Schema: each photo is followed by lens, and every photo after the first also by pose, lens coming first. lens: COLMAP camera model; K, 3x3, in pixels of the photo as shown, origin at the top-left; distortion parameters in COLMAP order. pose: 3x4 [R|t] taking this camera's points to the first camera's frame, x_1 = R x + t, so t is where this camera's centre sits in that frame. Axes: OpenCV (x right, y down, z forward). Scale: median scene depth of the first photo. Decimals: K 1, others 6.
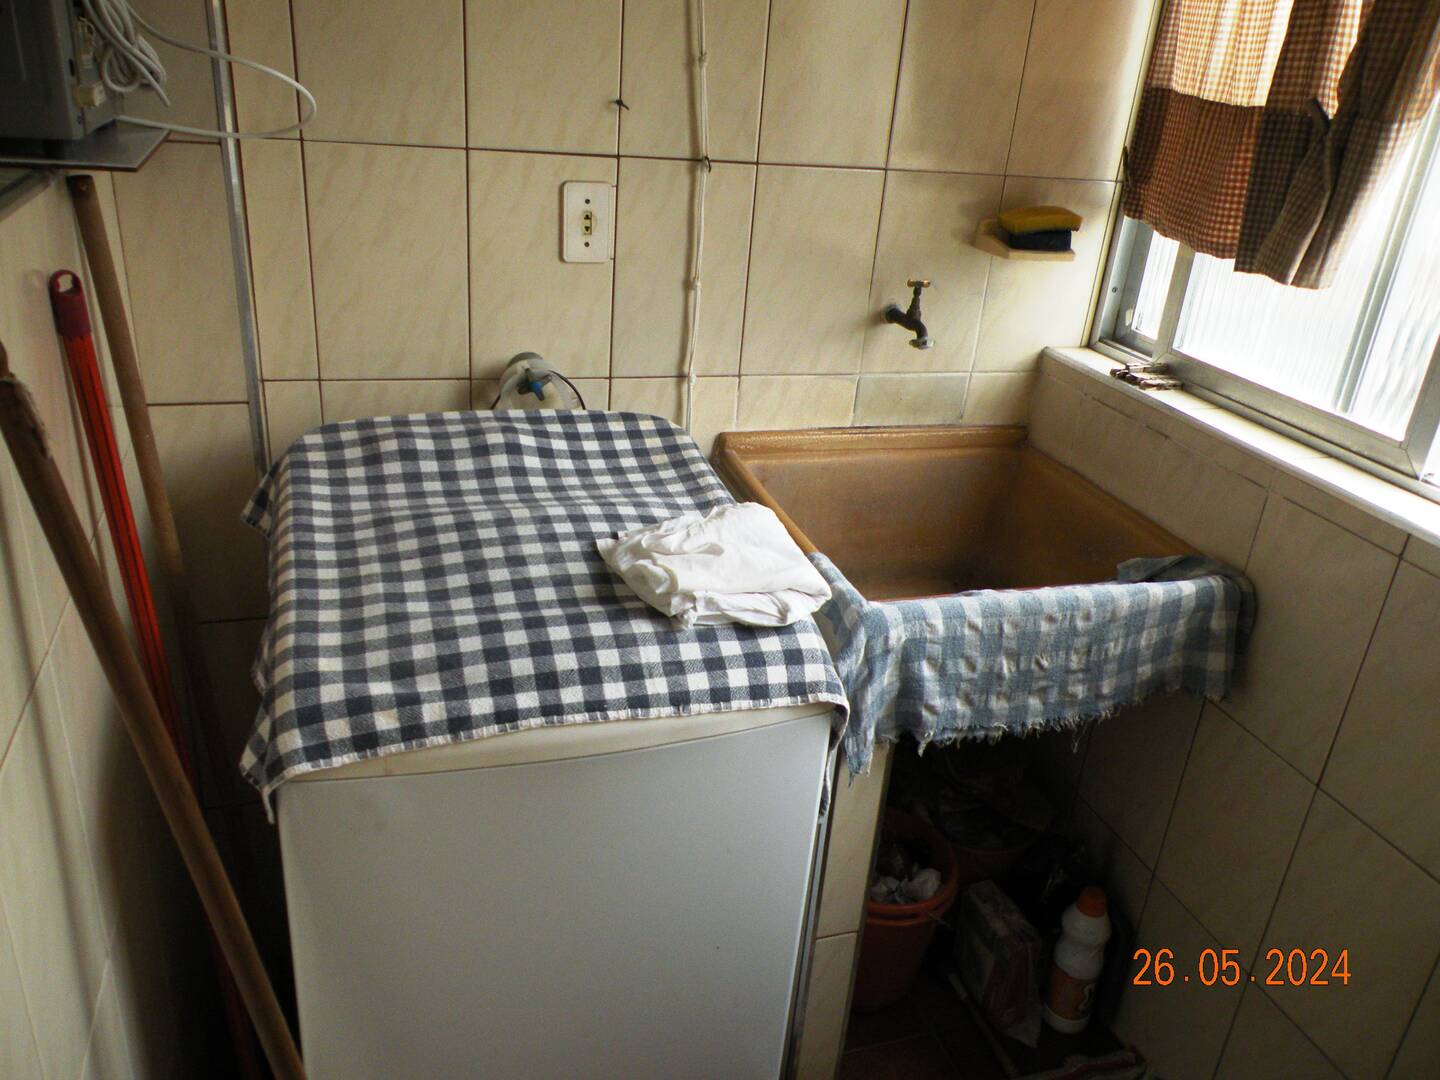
lens RADIAL K [[1110.2, 0, 722.9], [0, 1110.2, 541.7], [0, 0, 1]] dist [-0.004246, 0.010645]
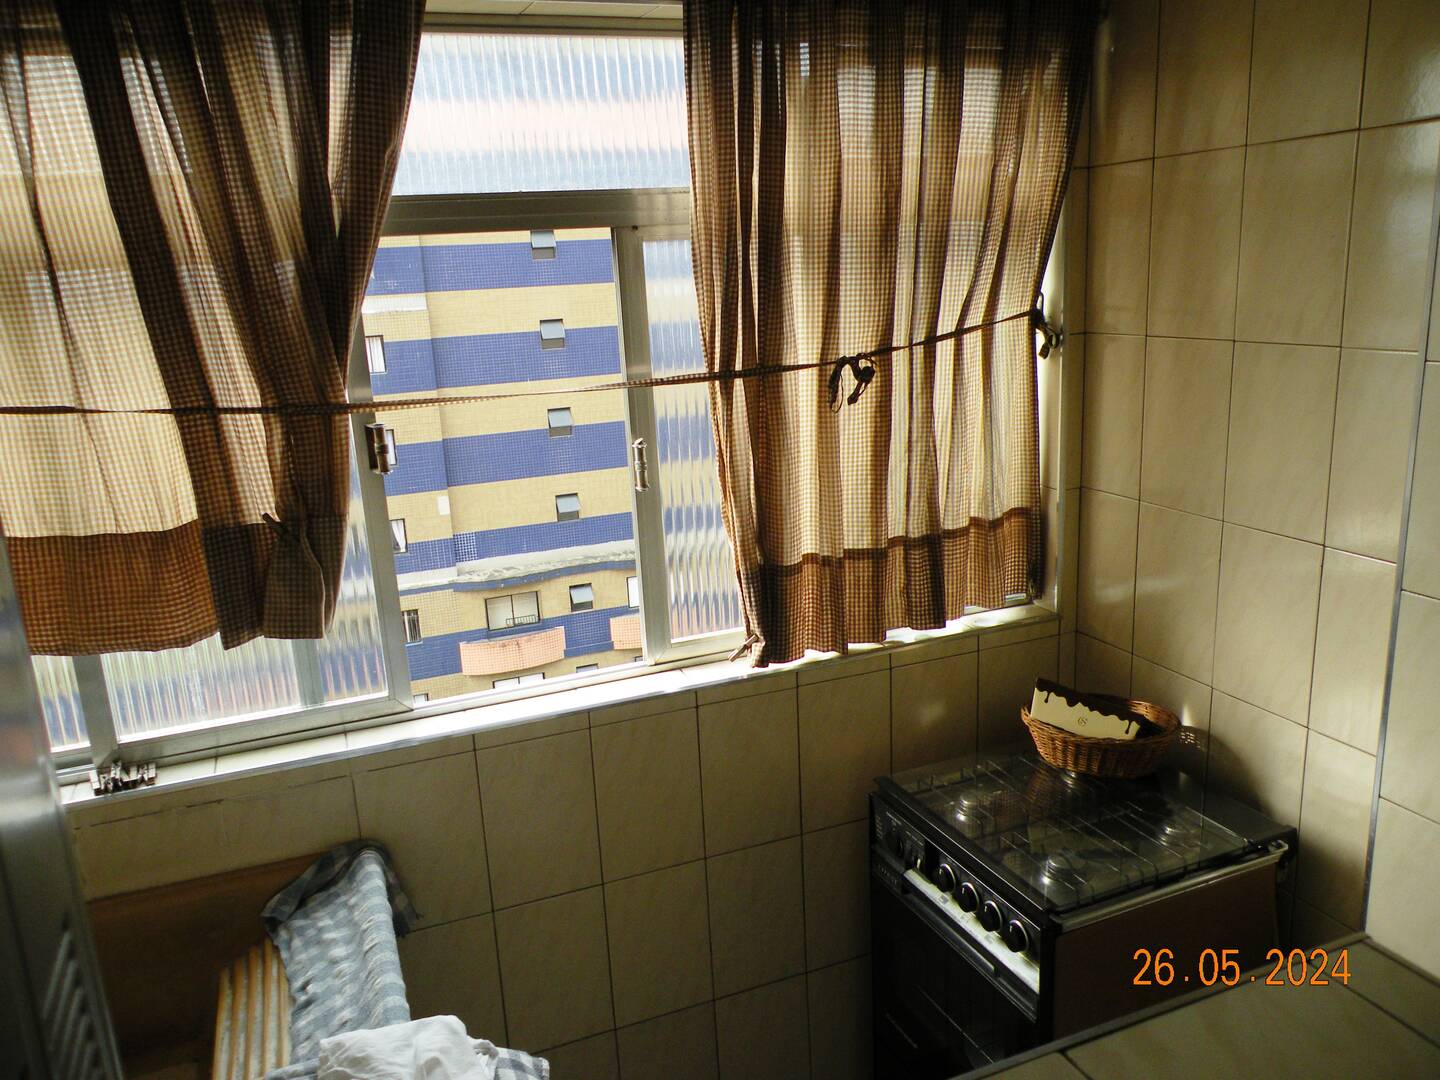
lens RADIAL K [[1110.2, 0, 722.9], [0, 1110.2, 541.7], [0, 0, 1]] dist [-0.004246, 0.010645]
pose [[-0.060001, -0.310902, 0.948546, -0.598836], [0.458470, 0.835514, 0.302855, -0.417635], [-0.886682, 0.453051, 0.092408, 0.343341]]
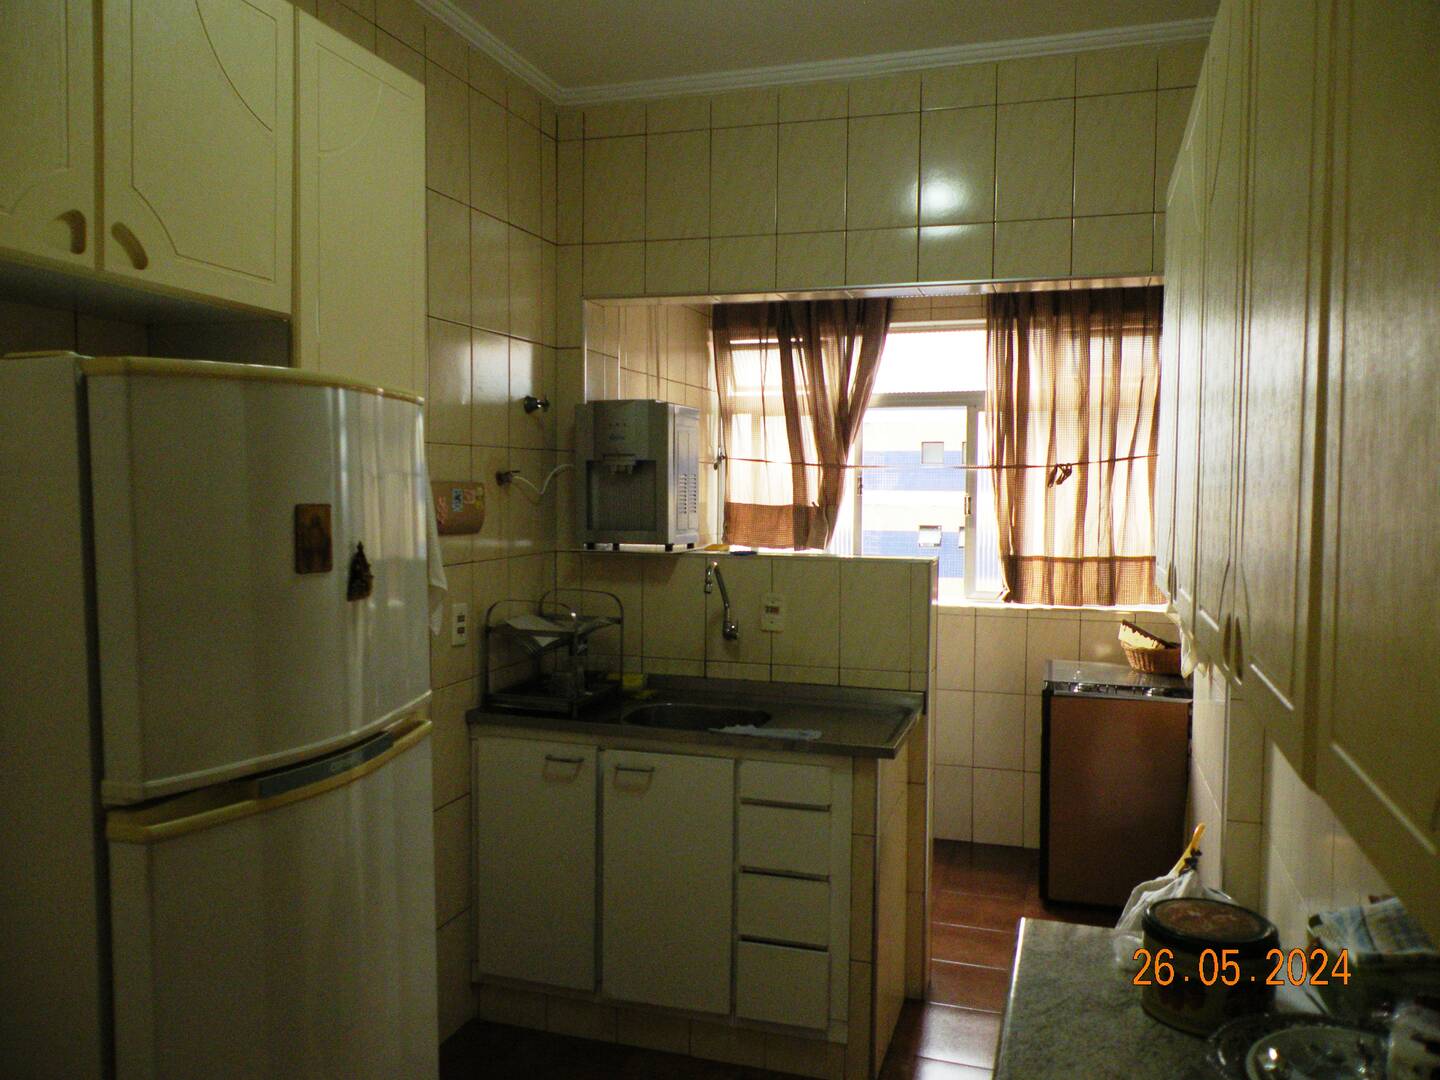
lens RADIAL K [[1110.2, 0, 722.9], [0, 1110.2, 541.7], [0, 0, 1]] dist [-0.004246, 0.010645]
pose [[0.589237, -0.113949, 0.799884, -1.995362], [0.370505, 0.917885, -0.142175, 0.085389], [-0.718001, 0.380136, 0.583070, -0.639756]]
